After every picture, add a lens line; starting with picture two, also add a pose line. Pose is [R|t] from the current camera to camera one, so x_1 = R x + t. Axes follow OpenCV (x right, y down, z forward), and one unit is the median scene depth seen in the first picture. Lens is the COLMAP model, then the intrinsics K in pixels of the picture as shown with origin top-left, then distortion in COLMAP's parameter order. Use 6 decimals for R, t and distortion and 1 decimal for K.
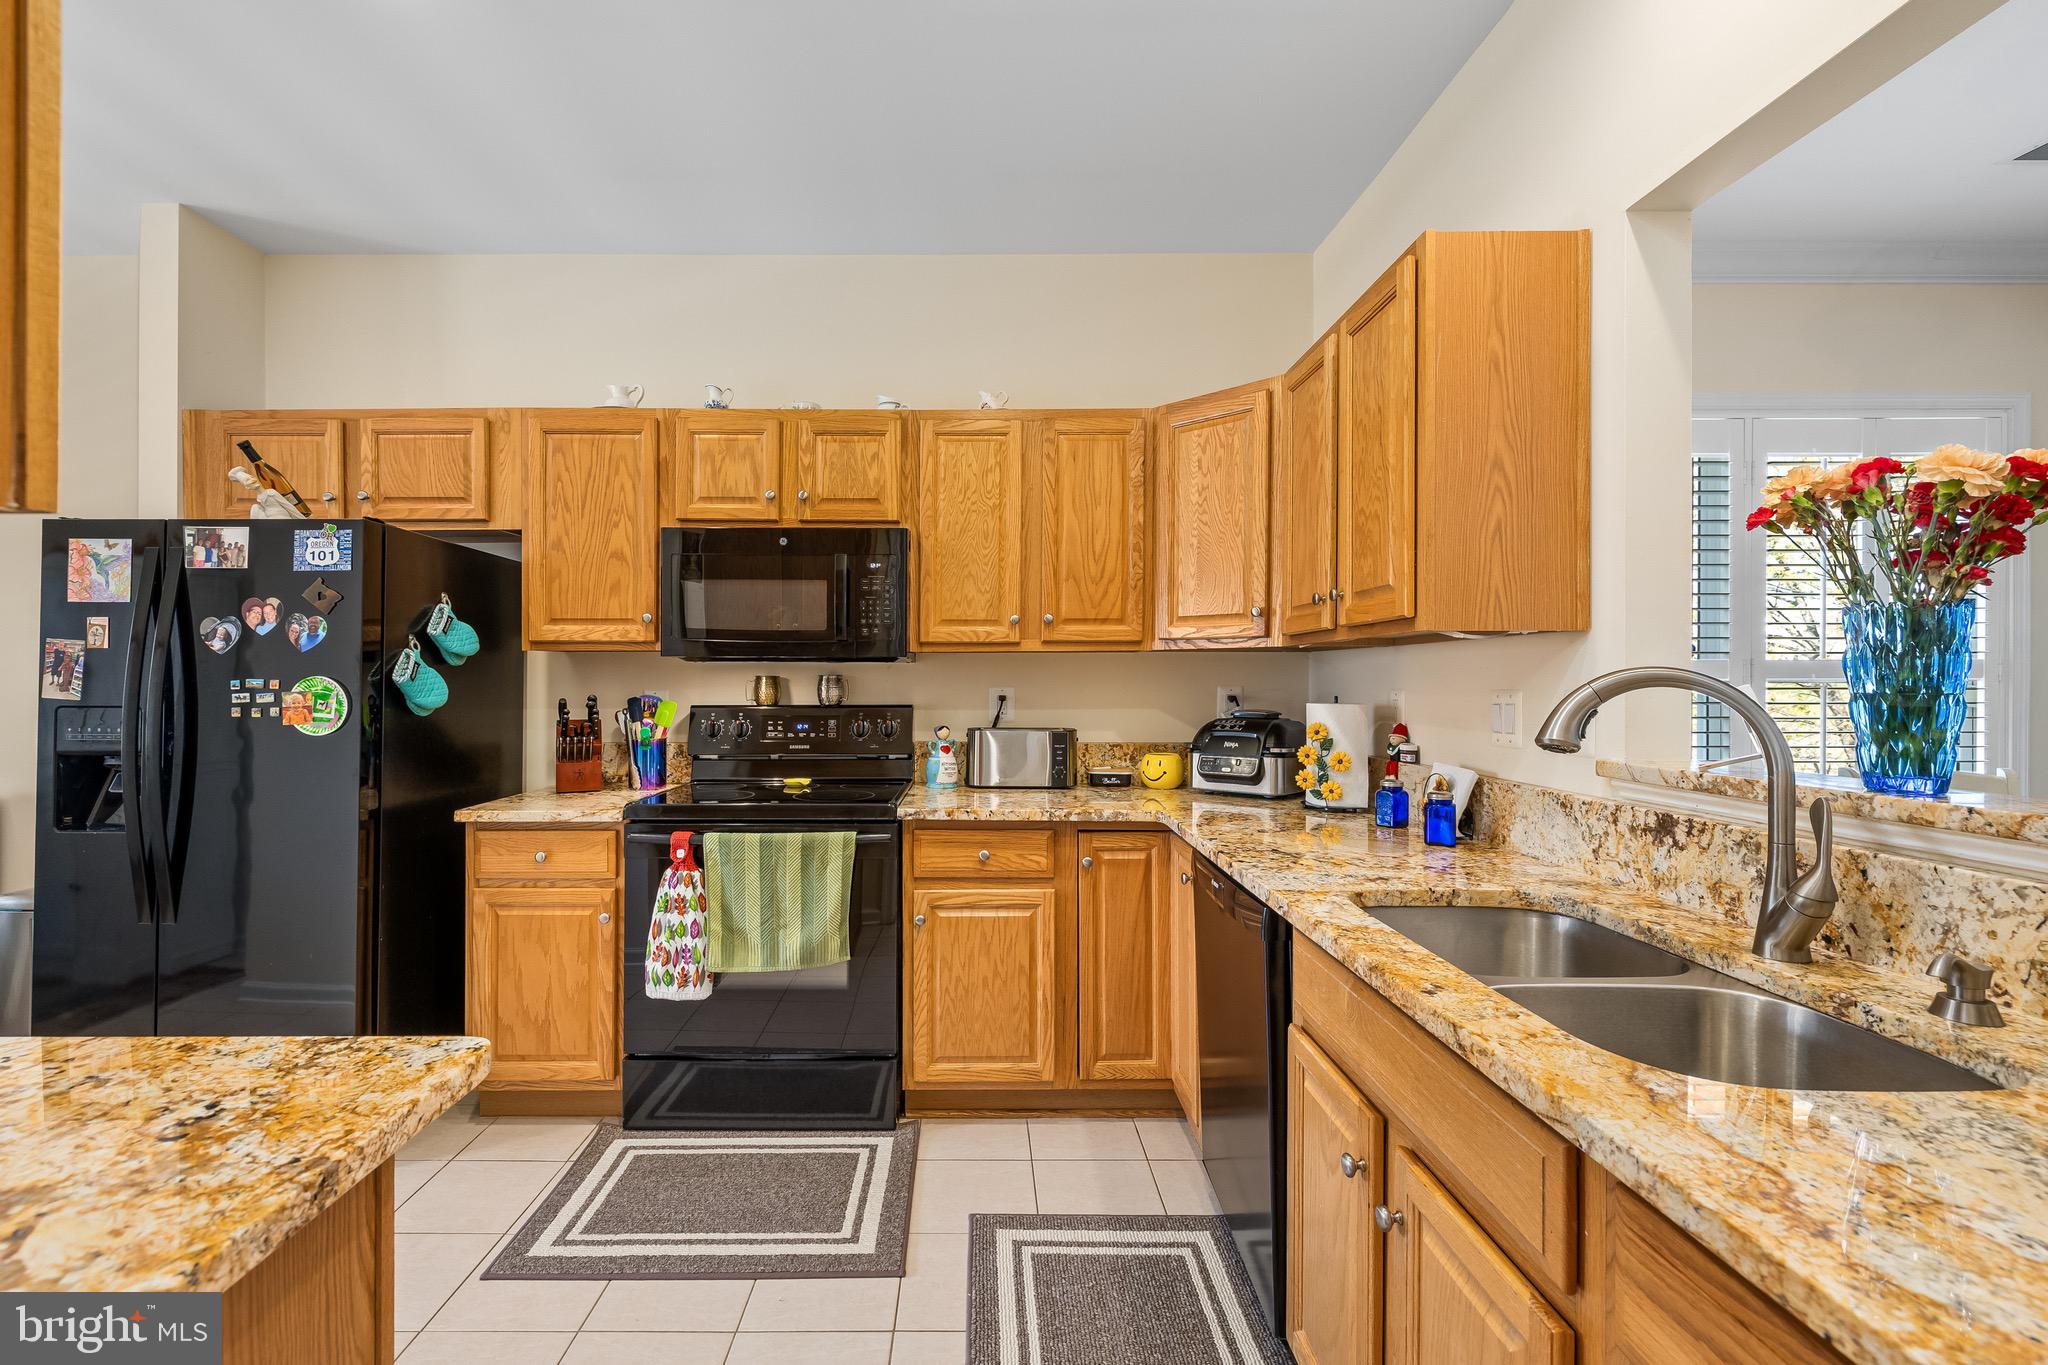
lens RADIAL K [[882.4, 0, 976.8], [0, 882.4, 677.9], [0, 0, 1]] dist [-0.000098, 0.000185]
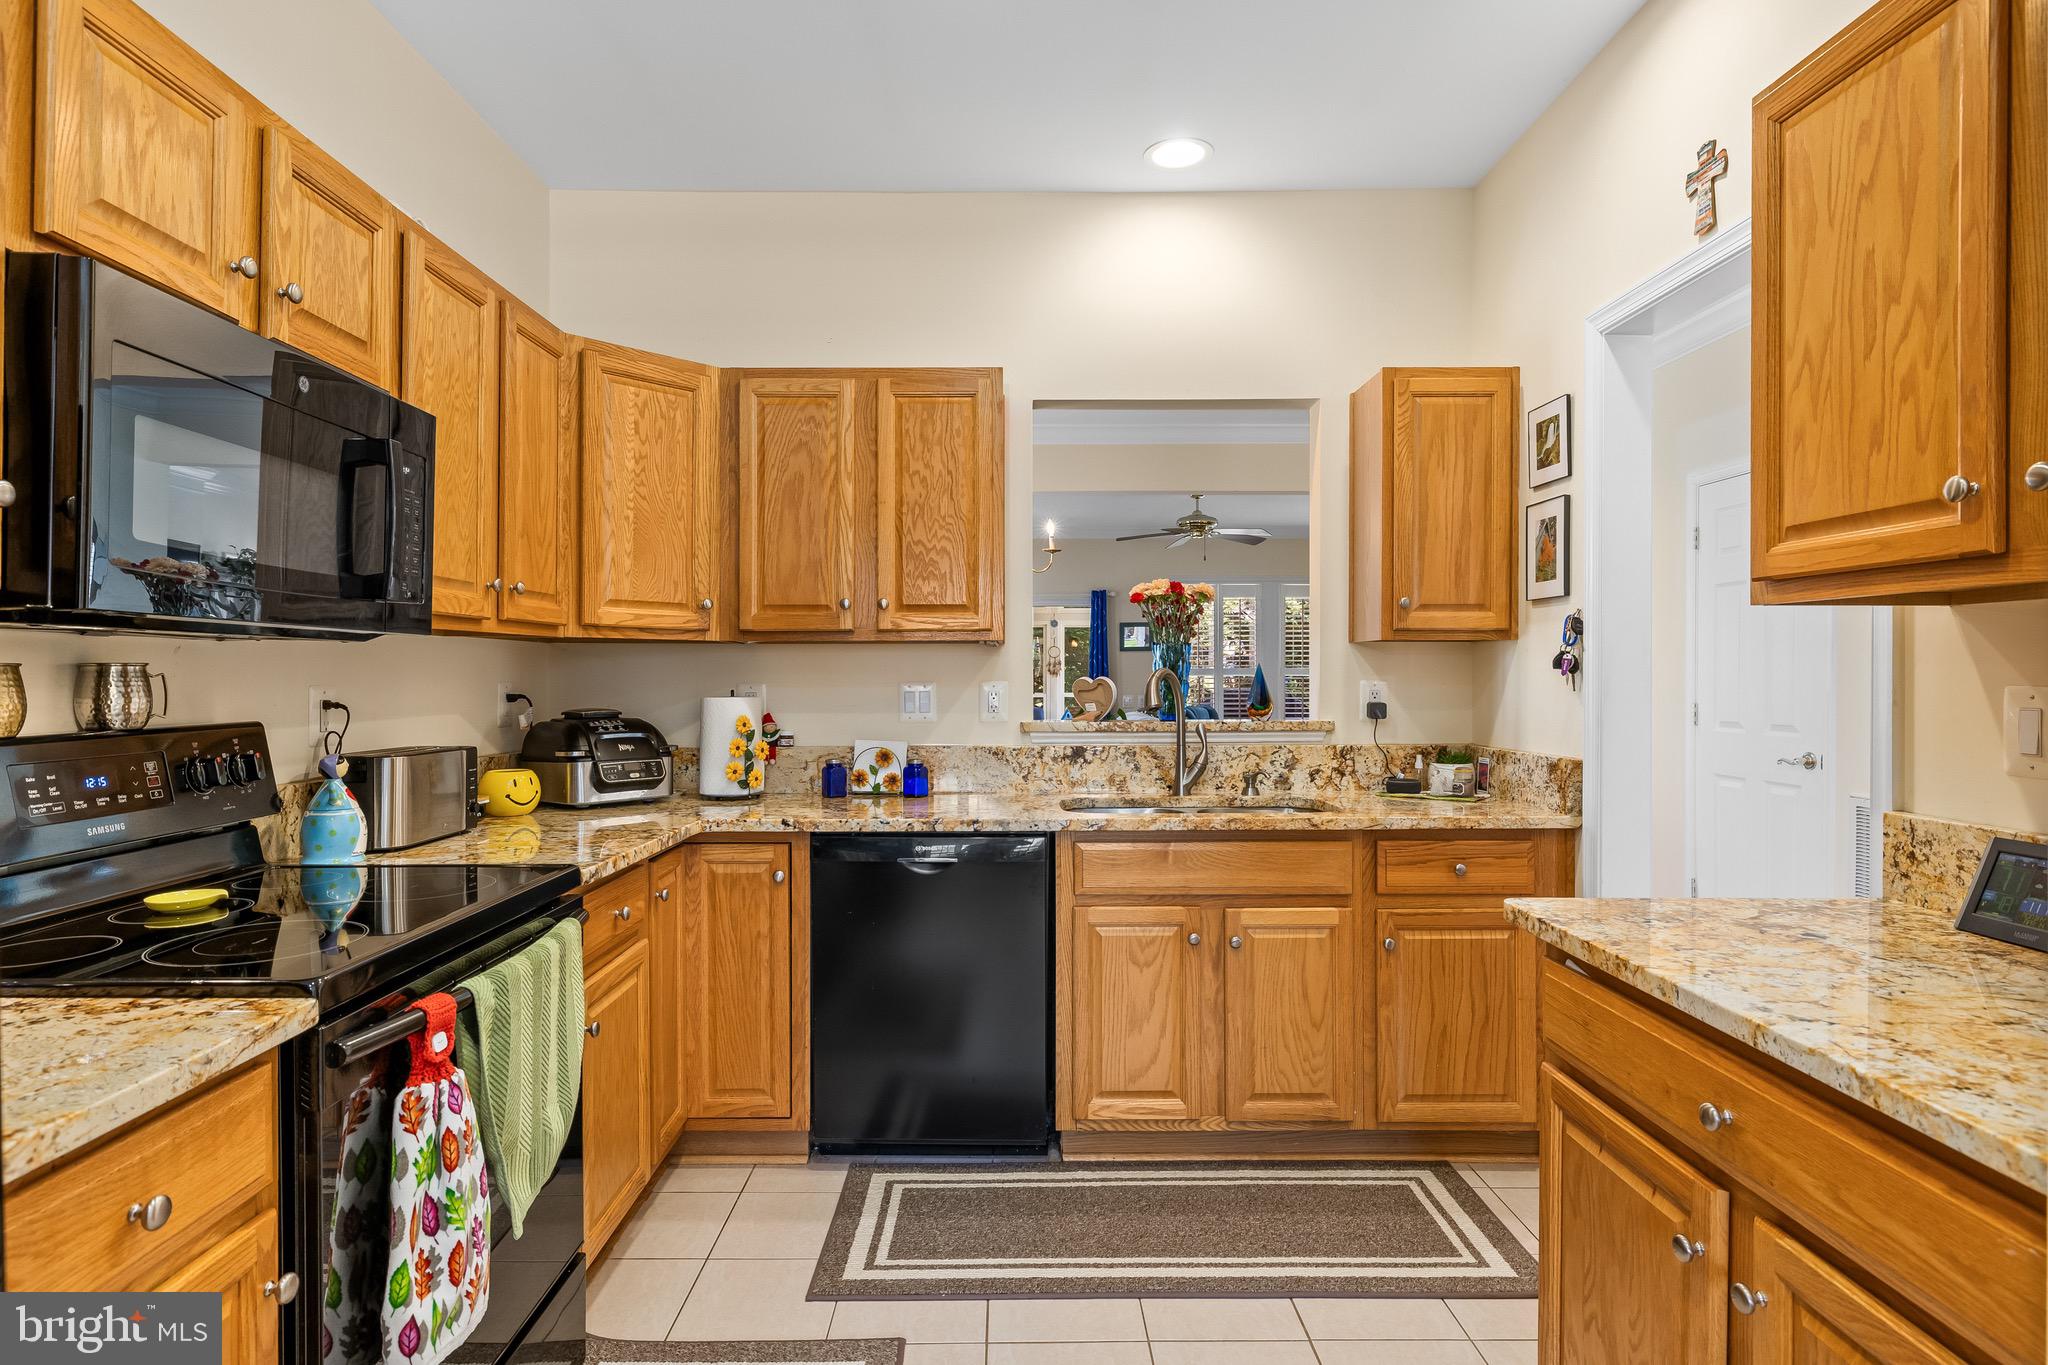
lens RADIAL K [[1096.3, 0, 1024.0], [0, 1096.3, 682.5], [0, 0, 1]] dist [-0.001522, -0.000325]
pose [[-0.017226, -0.006440, 0.999831, -0.852248], [-0.002189, 0.999977, 0.006404, 0.002424], [-0.999849, -0.002078, -0.017240, 0.643477]]
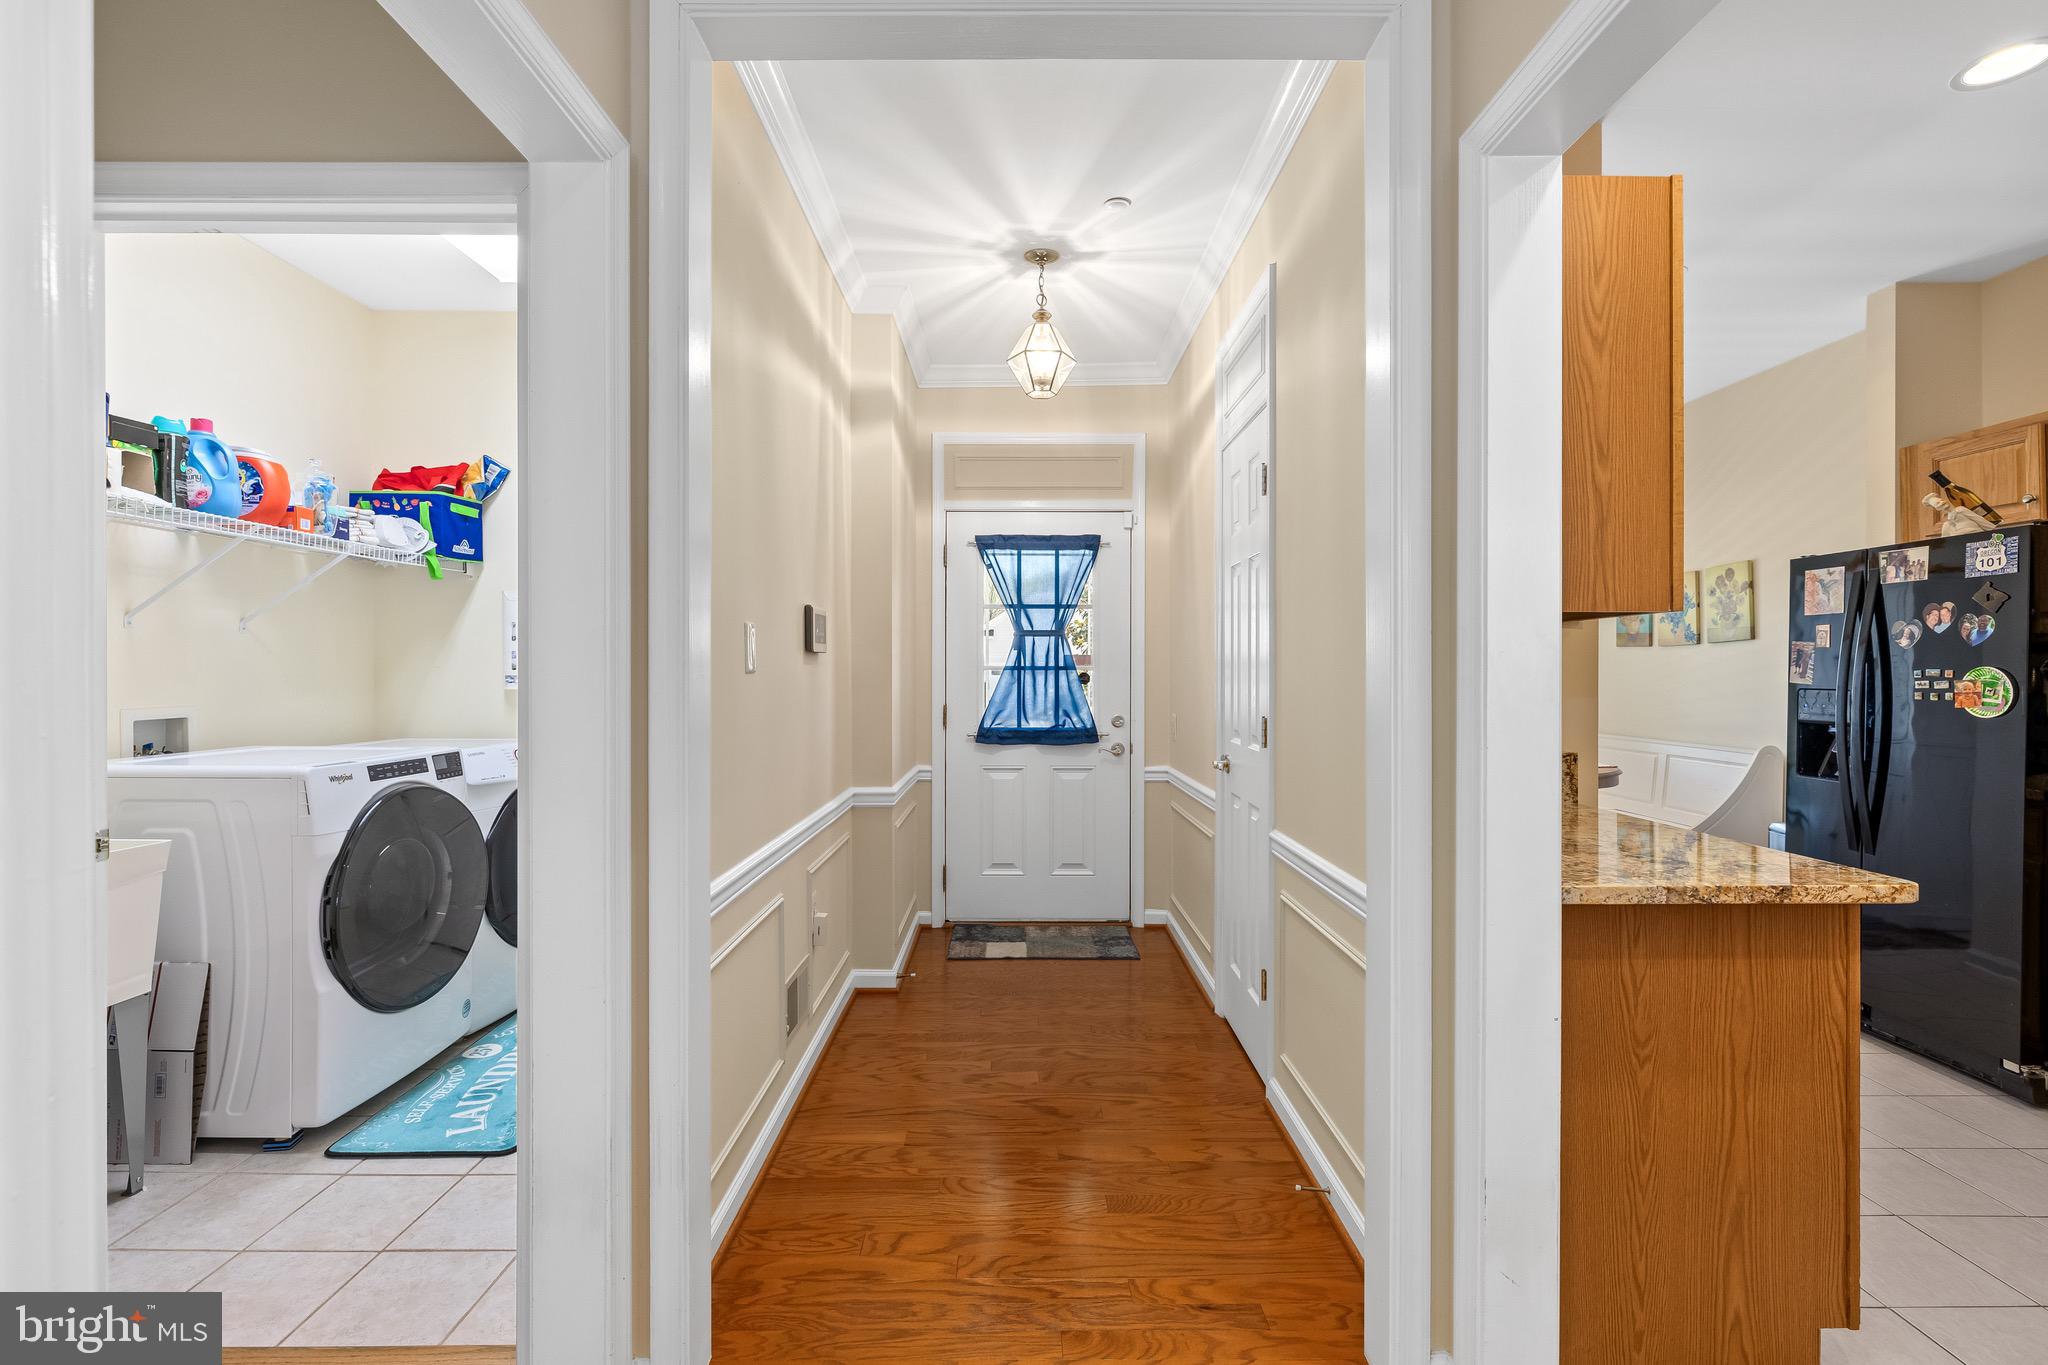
lens RADIAL K [[931.6, 0, 1023.1], [0, 931.6, 671.0], [0, 0, 1]] dist [-0.001452, -0.000309]
pose [[0.007318, -0.000296, -0.999973, 0.467995], [0.002269, 0.999997, -0.000280, 0.001171], [0.999971, -0.002267, 0.007319, -0.276665]]
